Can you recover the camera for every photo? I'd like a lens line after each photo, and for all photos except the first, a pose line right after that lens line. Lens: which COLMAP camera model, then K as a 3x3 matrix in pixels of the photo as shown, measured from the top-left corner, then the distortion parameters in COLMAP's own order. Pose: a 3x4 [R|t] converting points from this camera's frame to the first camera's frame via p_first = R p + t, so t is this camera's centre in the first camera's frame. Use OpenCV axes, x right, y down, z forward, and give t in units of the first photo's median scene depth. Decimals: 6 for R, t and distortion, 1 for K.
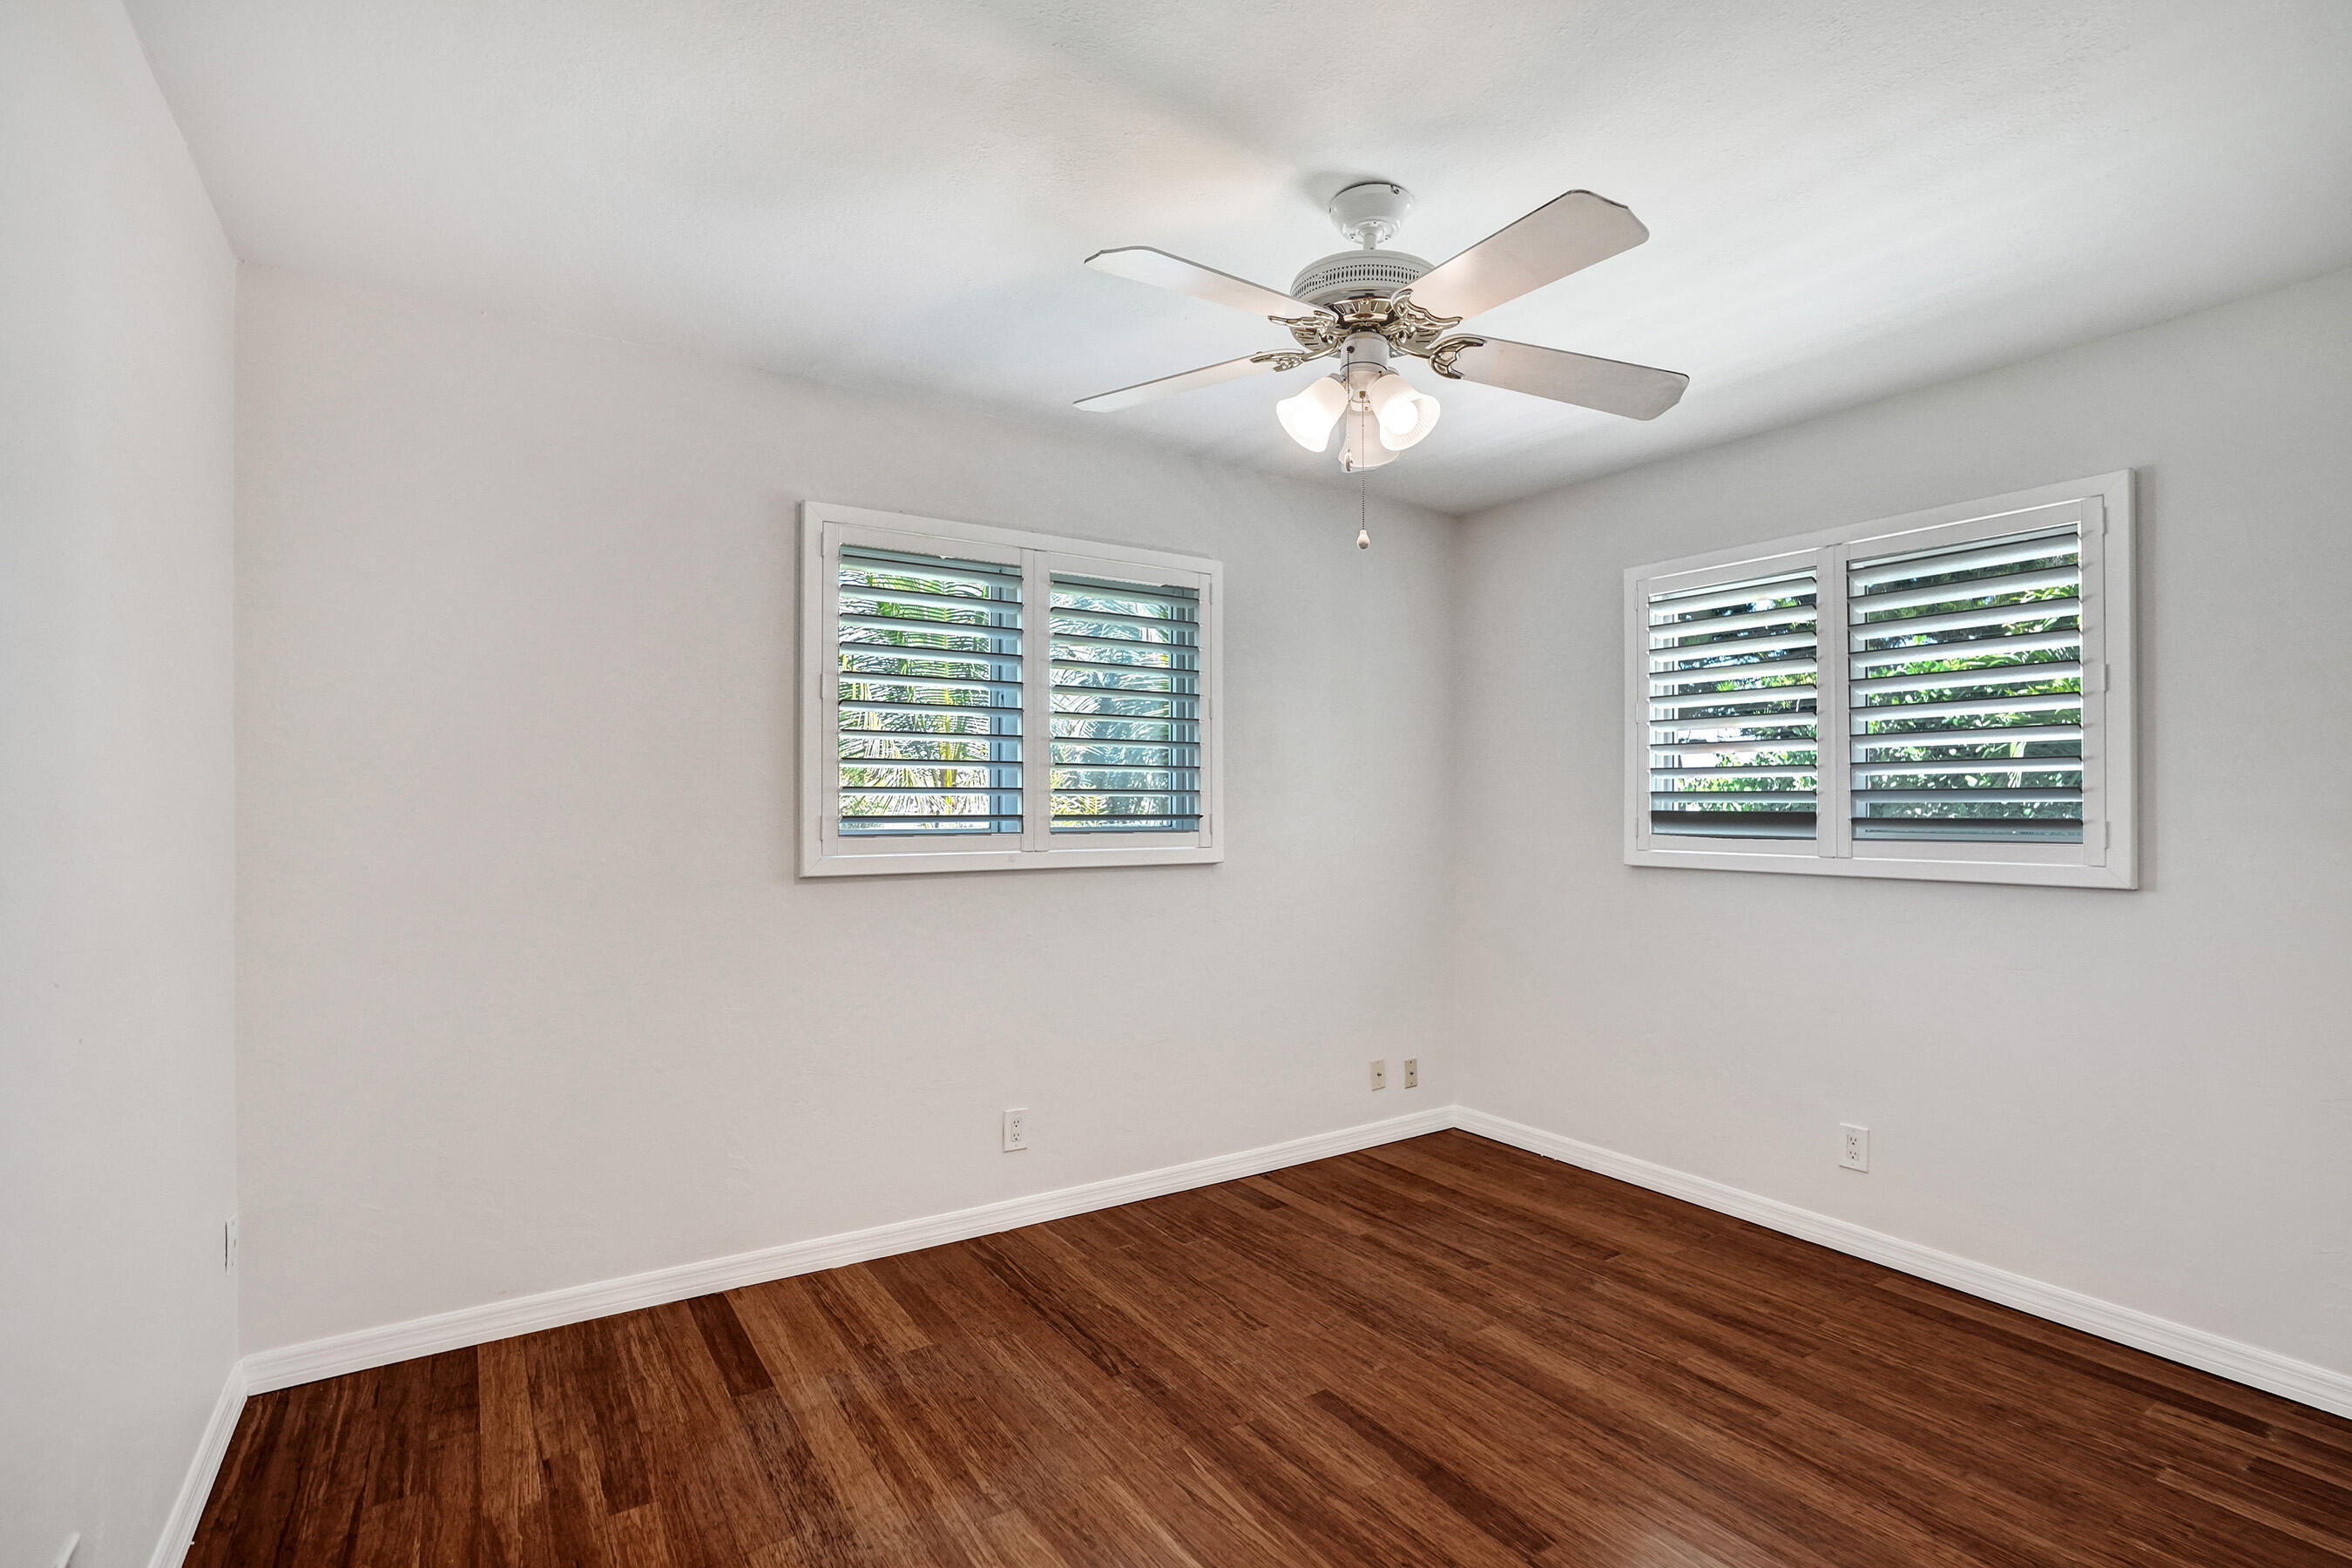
lens RADIAL K [[1086.1, 0, 1179.0], [0, 1086.1, 794.3], [0, 0, 1]] dist [-0.071703, 0.031637]
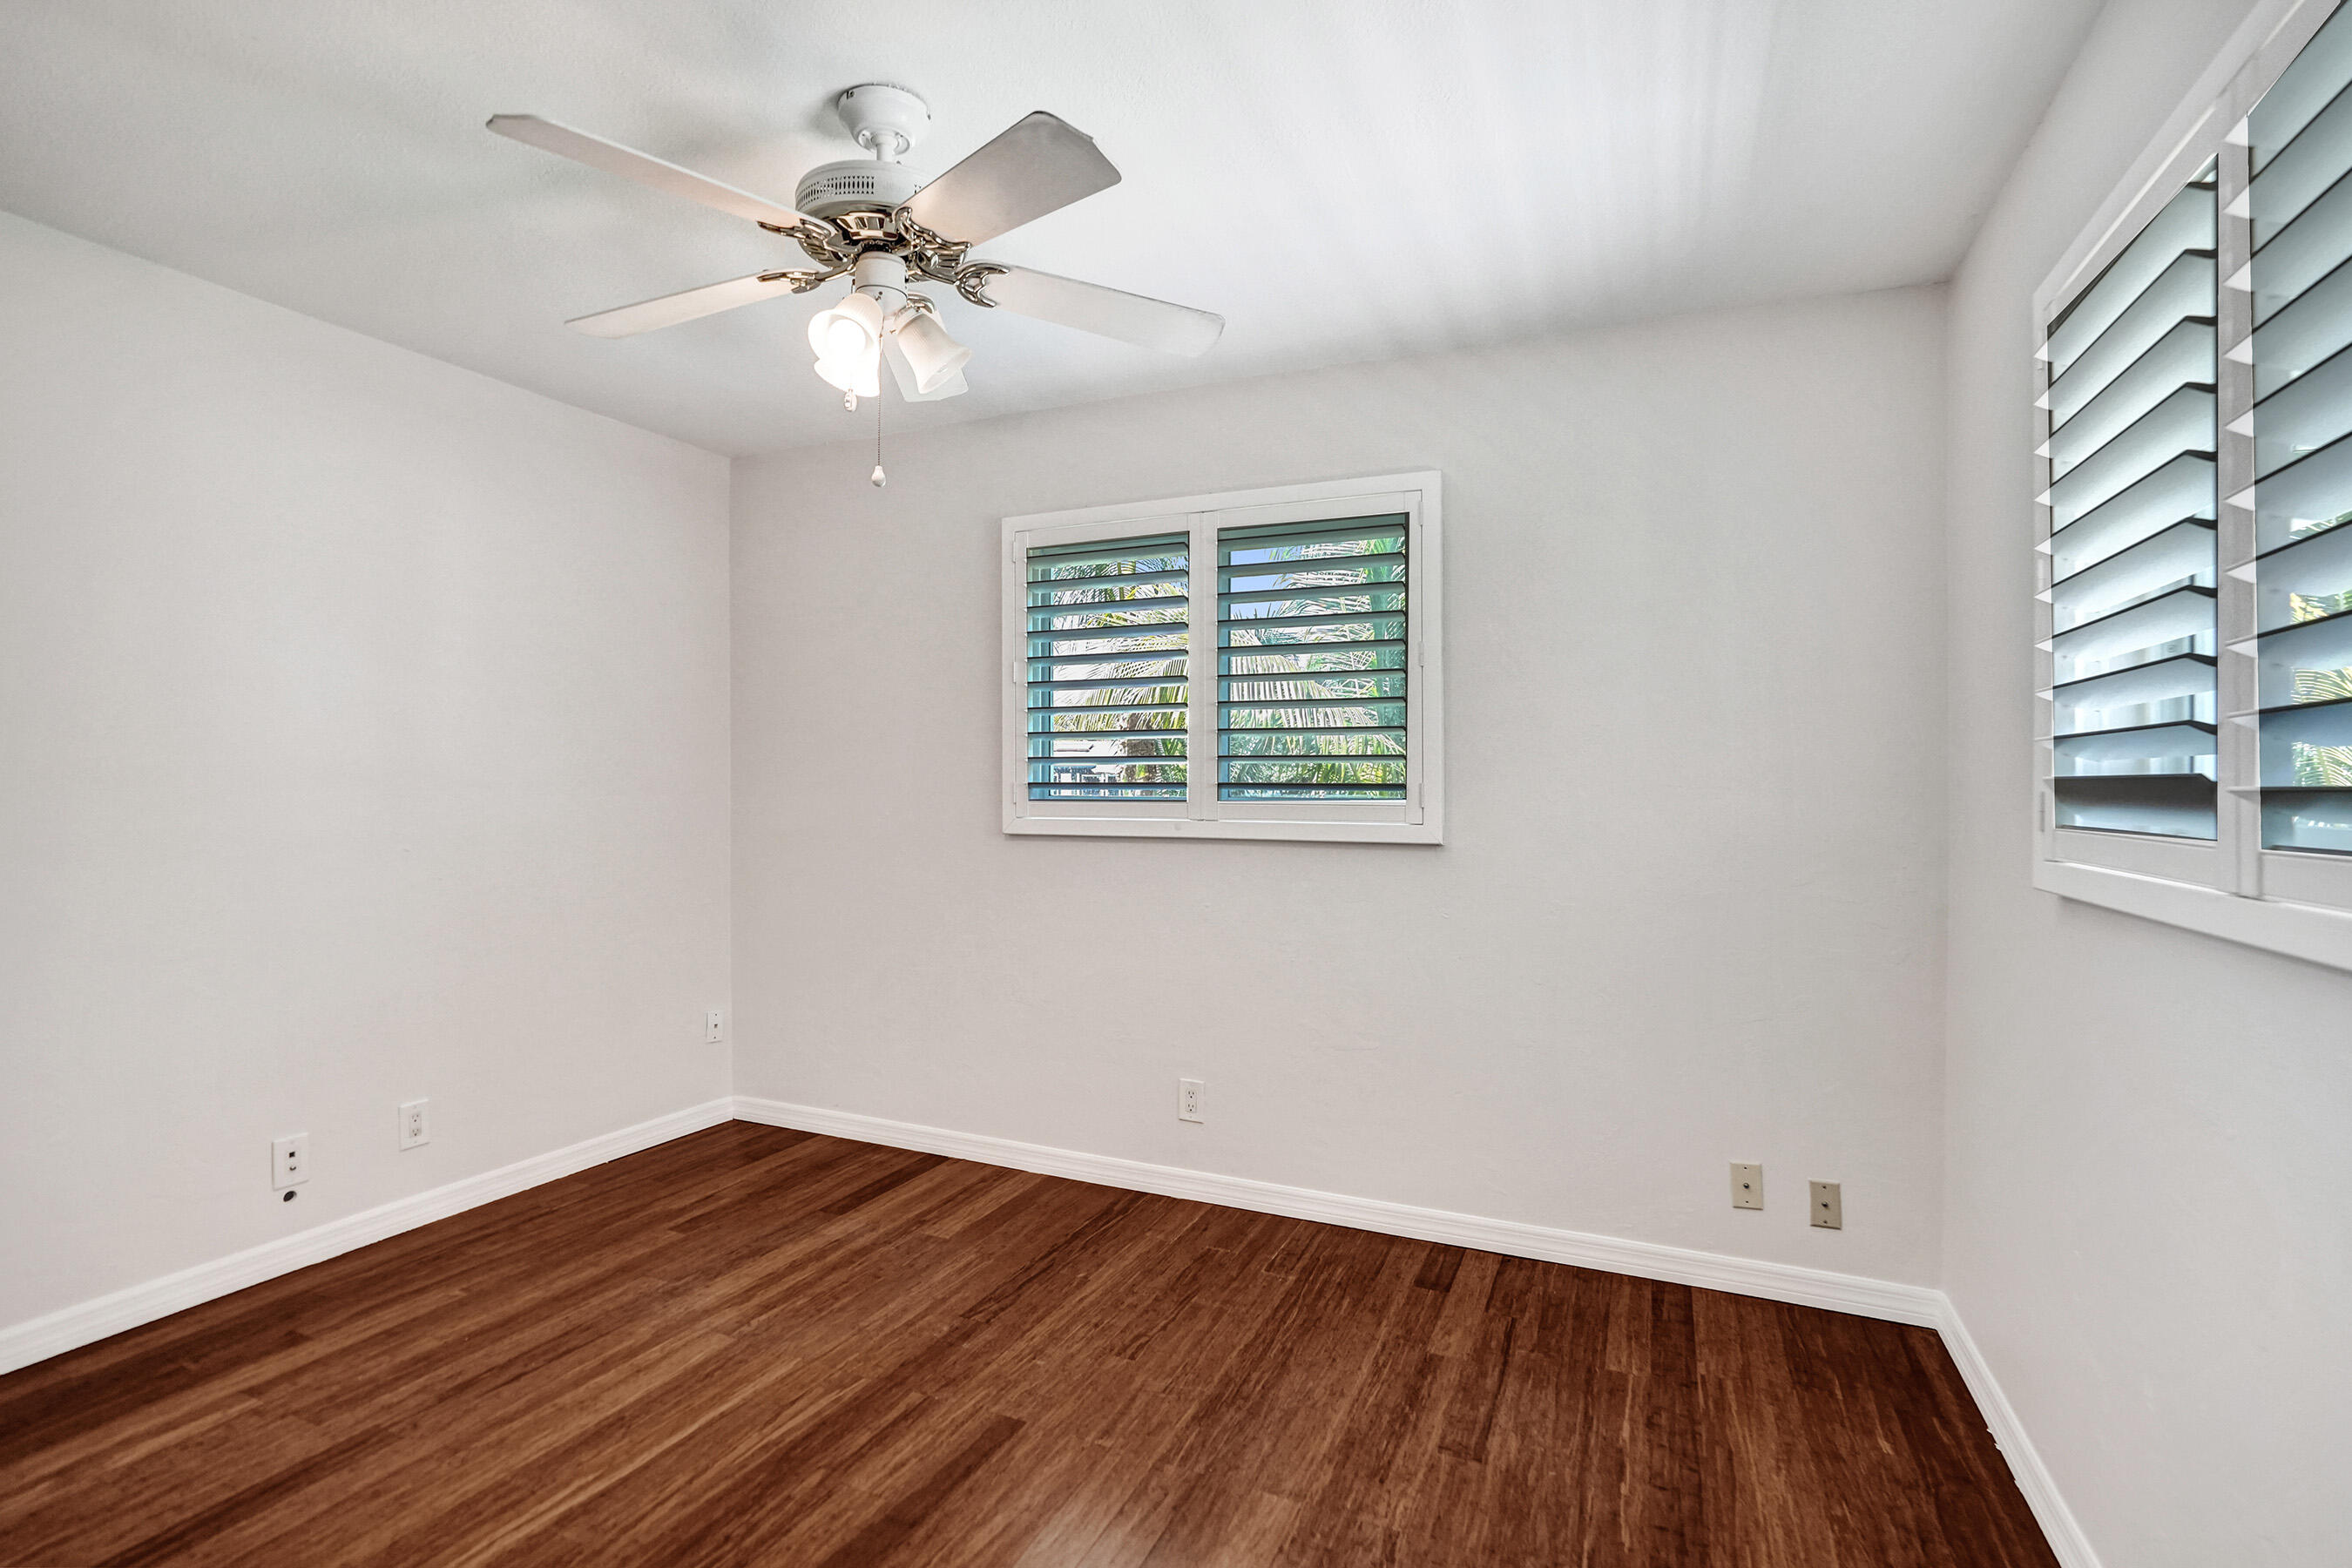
lens RADIAL K [[1098.1, 0, 1161.6], [0, 1098.1, 792.9], [0, 0, 1]] dist [-0.024679, -0.000100]
pose [[0.533550, 0.005152, -0.845753, 0.827391], [0.002154, 0.999970, 0.007450, 0.023530], [0.845766, -0.005797, 0.533522, 0.526657]]
